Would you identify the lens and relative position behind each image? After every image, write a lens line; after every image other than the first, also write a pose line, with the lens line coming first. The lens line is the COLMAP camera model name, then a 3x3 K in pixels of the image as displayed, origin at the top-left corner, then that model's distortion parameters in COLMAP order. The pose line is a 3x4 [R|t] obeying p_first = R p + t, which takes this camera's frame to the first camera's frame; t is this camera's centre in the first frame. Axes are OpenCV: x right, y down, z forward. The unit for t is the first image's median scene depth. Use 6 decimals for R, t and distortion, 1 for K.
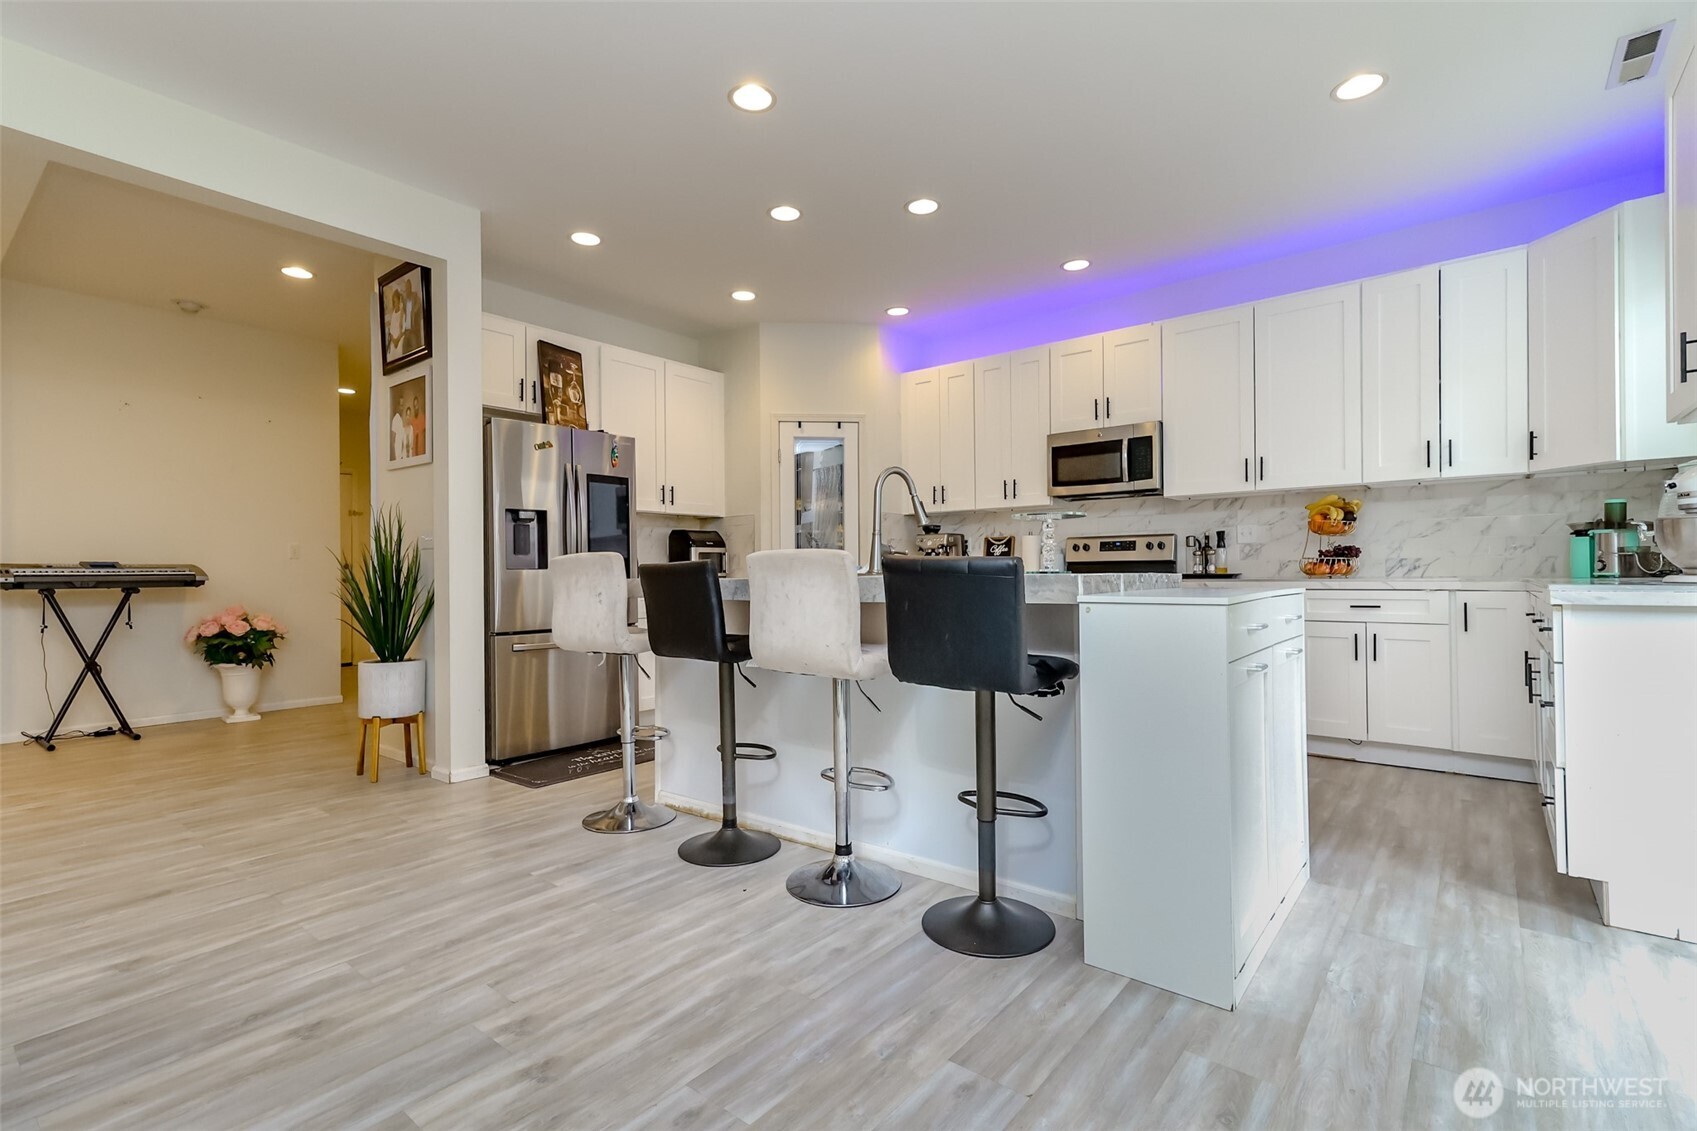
lens RADIAL K [[773.5, 0, 857.8], [0, 773.5, 575.4], [0, 0, 1]] dist [0.025375, 0.000834]
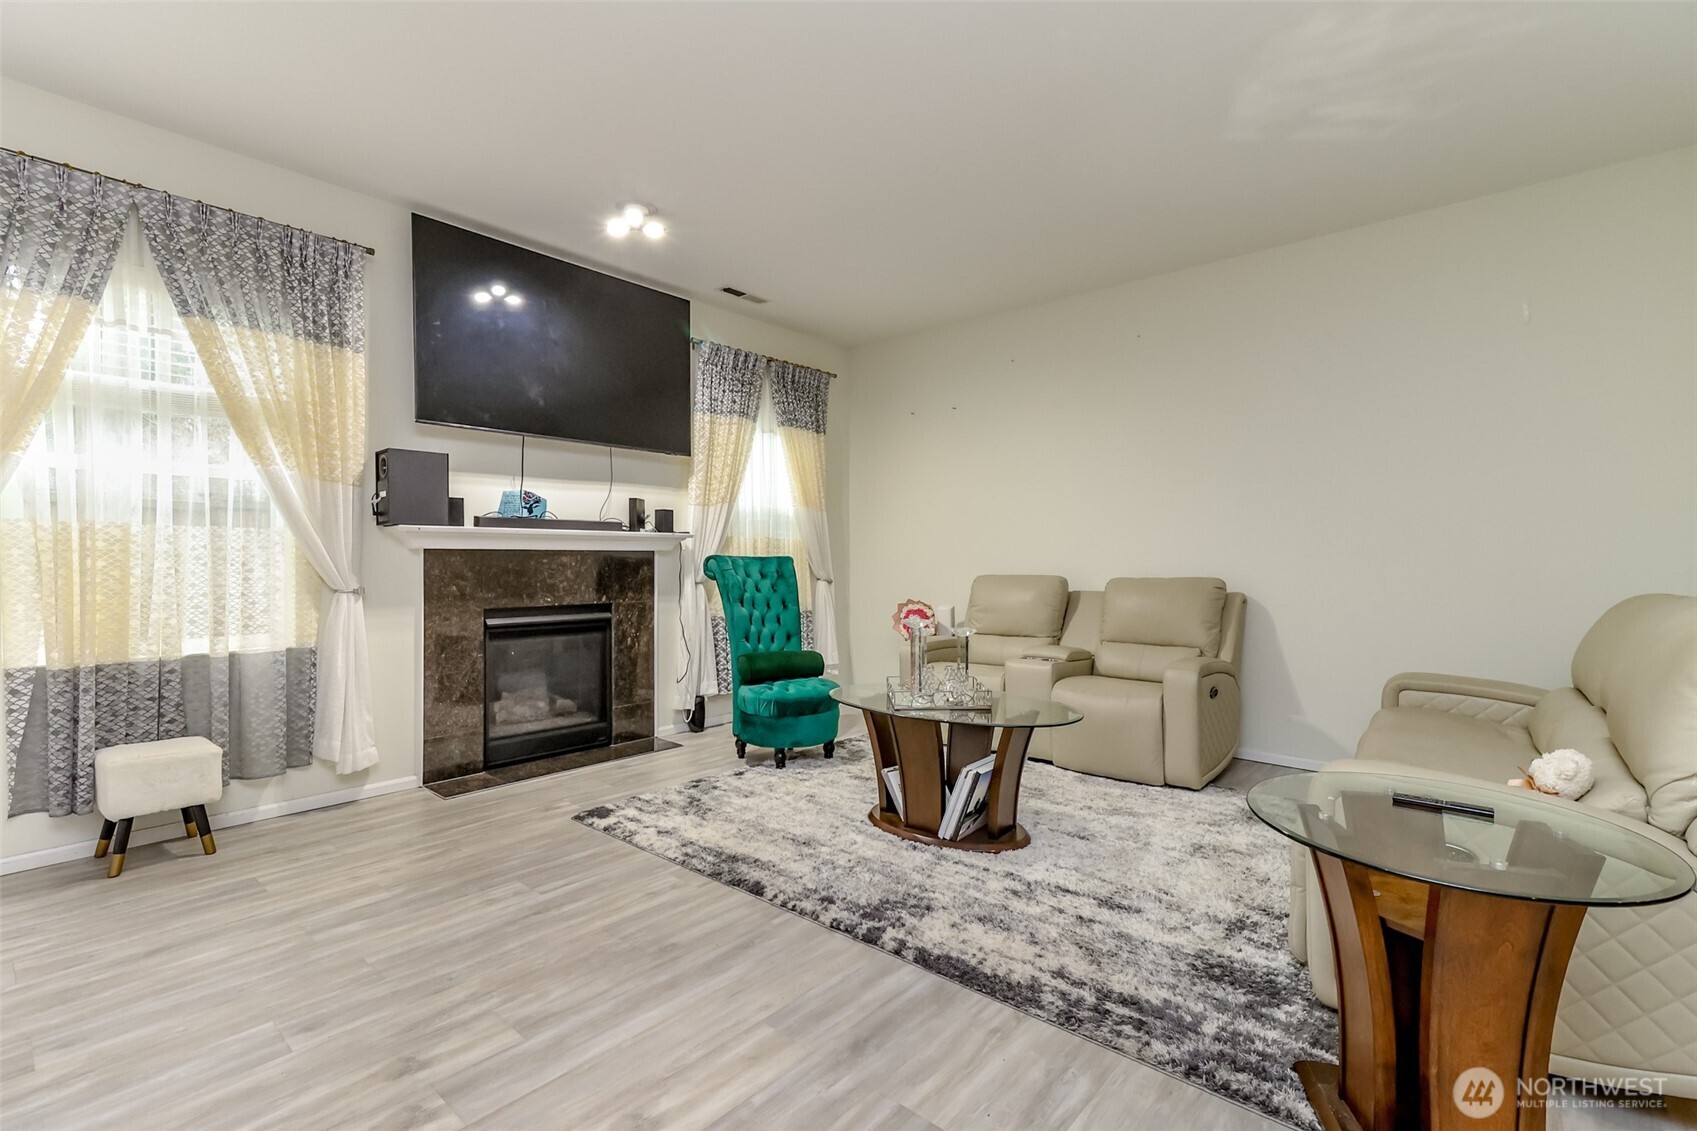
lens RADIAL K [[773.5, 0, 856.2], [0, 773.5, 566.3], [0, 0, 1]] dist [0.025375, 0.000834]
pose [[-0.999705, 0.008530, 0.022762, -0.401862], [0.008922, 0.999812, 0.017203, -0.034146], [-0.022611, 0.017401, -0.999593, 0.785400]]
